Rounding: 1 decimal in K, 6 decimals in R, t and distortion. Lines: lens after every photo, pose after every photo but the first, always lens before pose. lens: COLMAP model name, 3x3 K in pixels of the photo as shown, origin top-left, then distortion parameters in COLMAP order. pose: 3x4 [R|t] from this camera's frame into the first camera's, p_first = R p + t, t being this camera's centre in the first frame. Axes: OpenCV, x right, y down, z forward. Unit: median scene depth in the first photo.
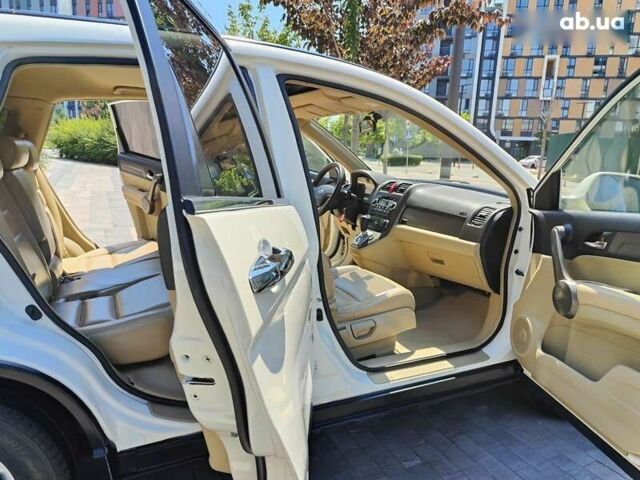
lens RADIAL K [[455.2, 0, 330.8], [0, 455.2, 247.2], [0, 0, 1]] dist [0.008205, -0.002440]
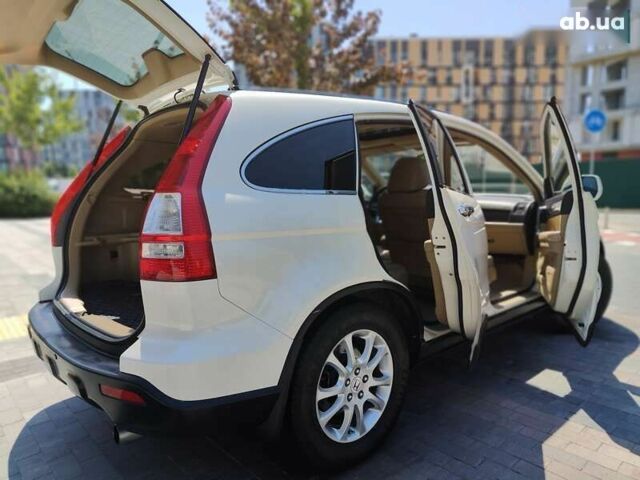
lens RADIAL K [[450.4, 0, 320.7], [0, 450.4, 252.0], [0, 0, 1]] dist [-0.007722, 0.001170]
pose [[0.961763, -0.092754, 0.257698, -0.636401], [0.110798, 0.992243, -0.056372, 0.082530], [-0.250470, 0.082769, 0.964580, -0.292931]]
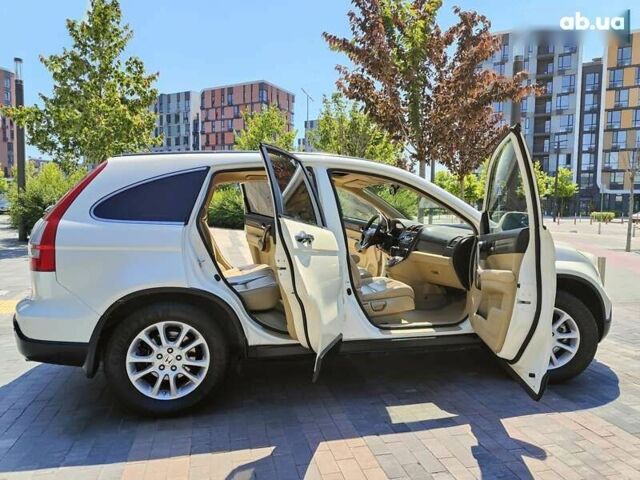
lens RADIAL K [[450.4, 0, 320.7], [0, 450.4, 252.0], [0, 0, 1]] dist [-0.007722, 0.001170]
pose [[0.972375, -0.011083, -0.233163, 0.187379], [-0.017293, 0.992707, -0.119306, 0.134582], [0.232784, 0.120042, 0.965091, -0.528824]]
